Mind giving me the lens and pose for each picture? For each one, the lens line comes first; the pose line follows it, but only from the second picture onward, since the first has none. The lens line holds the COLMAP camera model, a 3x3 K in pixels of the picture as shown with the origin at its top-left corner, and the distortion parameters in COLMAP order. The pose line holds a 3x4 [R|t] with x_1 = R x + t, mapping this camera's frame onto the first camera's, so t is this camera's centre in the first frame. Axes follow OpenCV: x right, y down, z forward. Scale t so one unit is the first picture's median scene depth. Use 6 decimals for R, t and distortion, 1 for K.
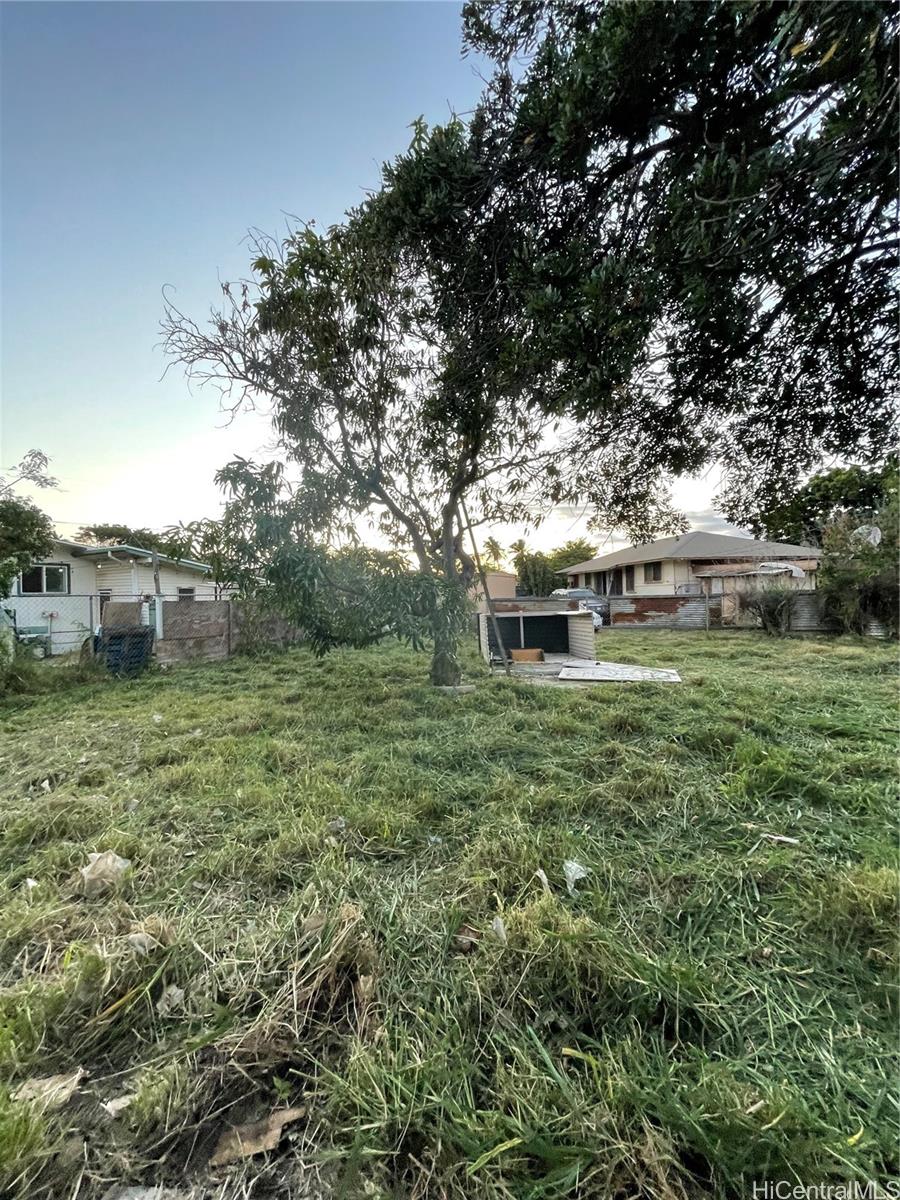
lens RADIAL K [[485.5, 0, 457.3], [0, 485.5, 598.3], [0, 0, 1]] dist [-0.007307, 0.002568]
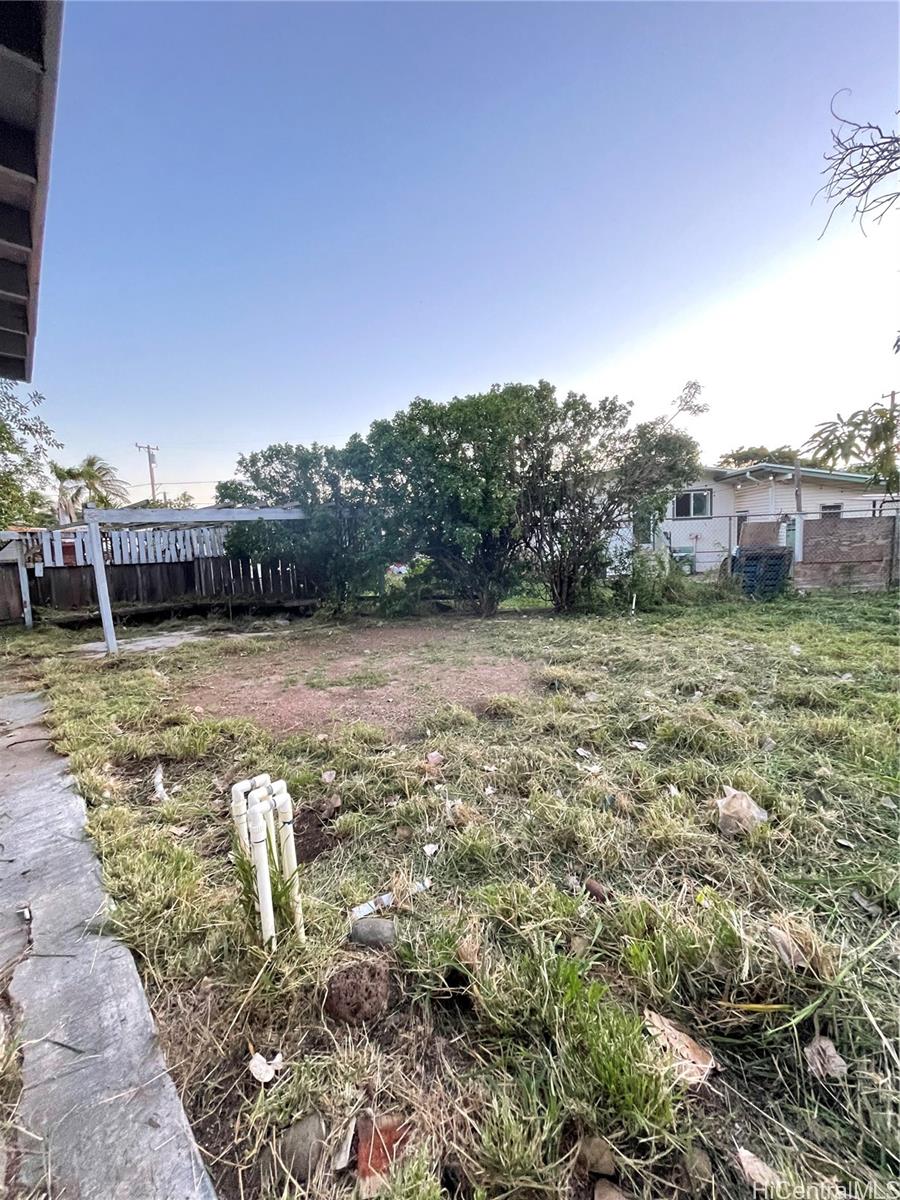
lens RADIAL K [[485.5, 0, 452.4], [0, 485.5, 593.0], [0, 0, 1]] dist [-0.007307, 0.002568]
pose [[0.397926, 0.101023, -0.911839, -0.066664], [0.035352, 0.991492, 0.125275, 0.009220], [0.916736, -0.082086, 0.390969, 0.077668]]
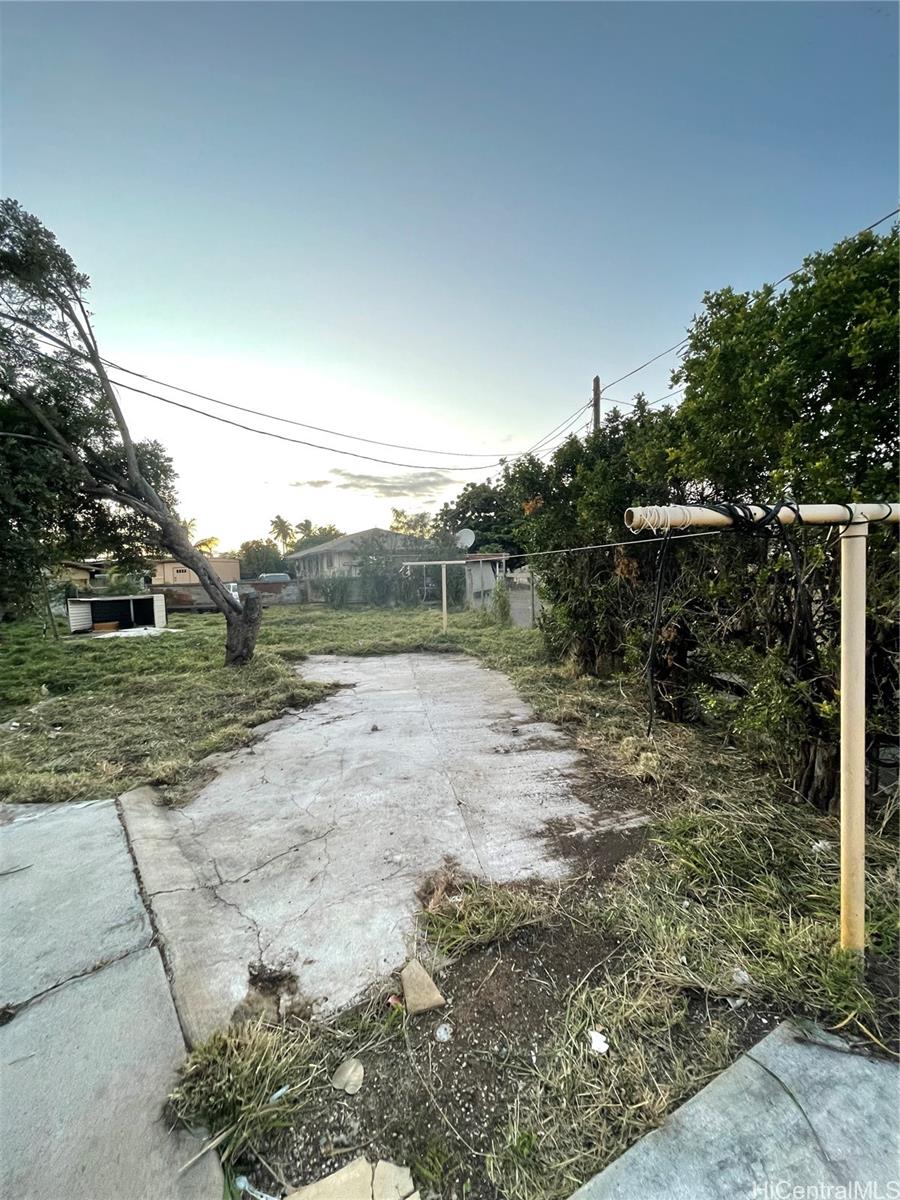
lens RADIAL K [[485.5, 0, 454.1], [0, 485.5, 593.4], [0, 0, 1]] dist [-0.007307, 0.002568]
pose [[0.935612, -0.023056, 0.352276, 0.962246], [0.010273, 0.999221, 0.038115, -0.042338], [-0.352880, -0.032041, 0.935120, -1.147050]]
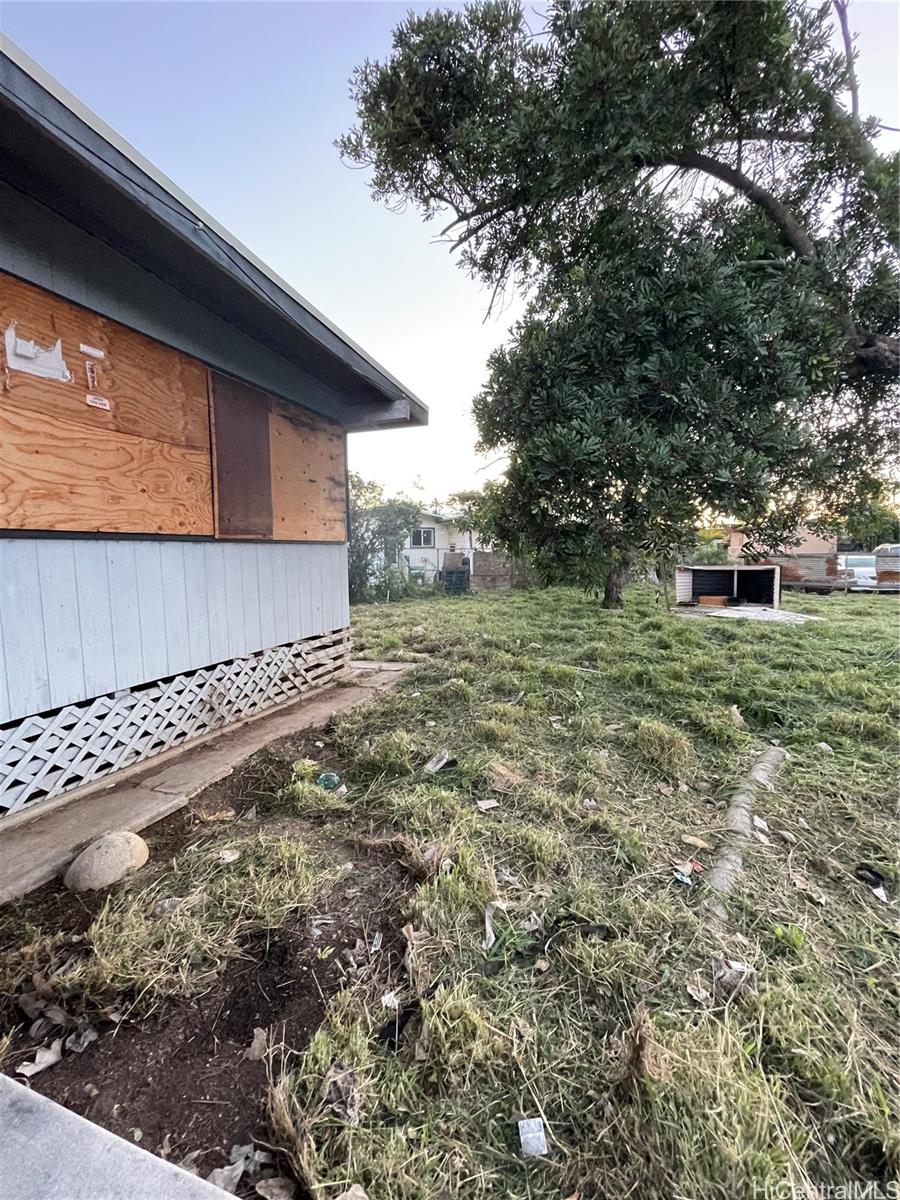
lens RADIAL K [[485.5, 0, 454.4], [0, 485.5, 598.0], [0, 0, 1]] dist [-0.007307, 0.002568]
pose [[0.789694, 0.071552, -0.609314, 0.588846], [-0.010503, 0.994607, 0.103184, -0.014741], [0.613411, -0.075084, 0.786187, -0.579103]]
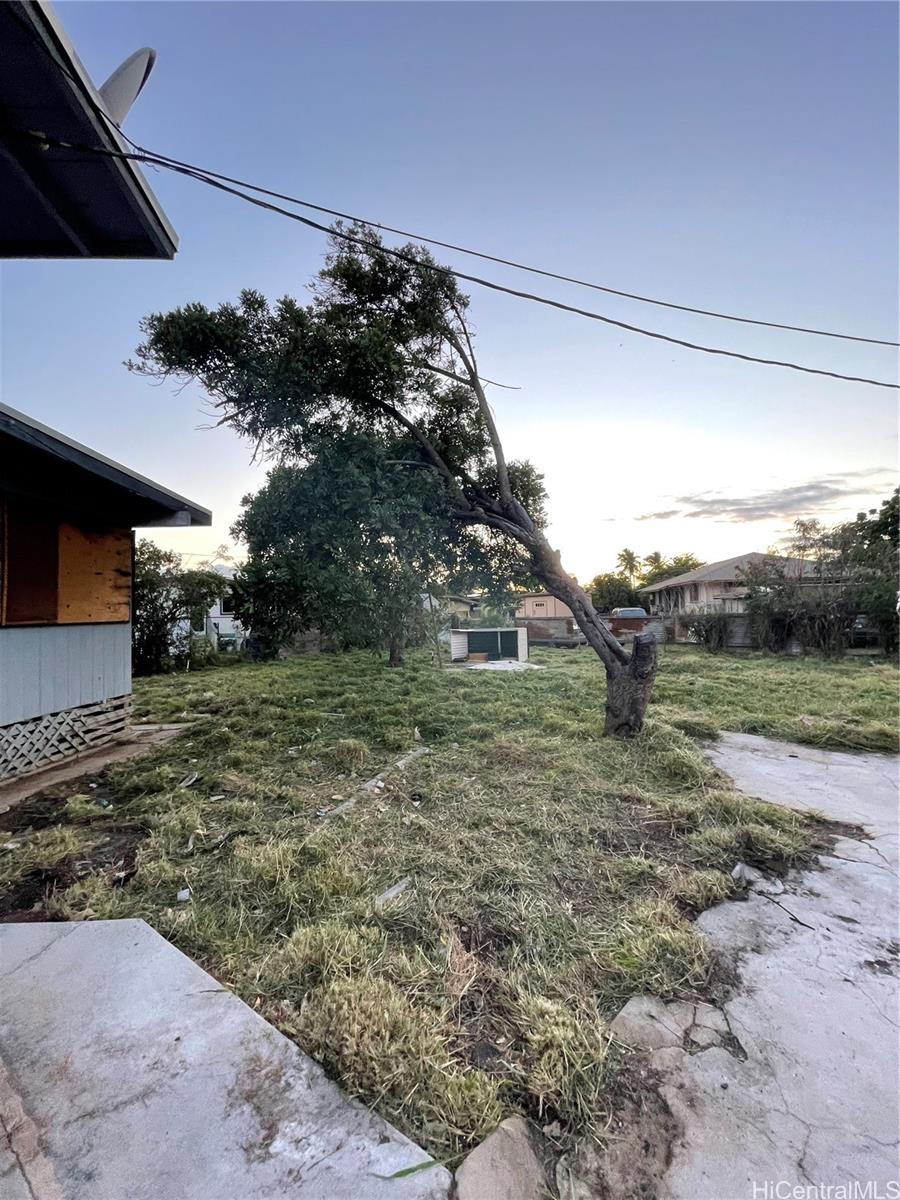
lens RADIAL K [[485.5, 0, 453.9], [0, 485.5, 593.9], [0, 0, 1]] dist [-0.007307, 0.002568]
pose [[0.949060, -0.009263, -0.314960, 0.873251], [-0.001693, 0.999403, -0.034494, -0.045855], [0.315092, 0.033270, 0.948478, -0.767727]]
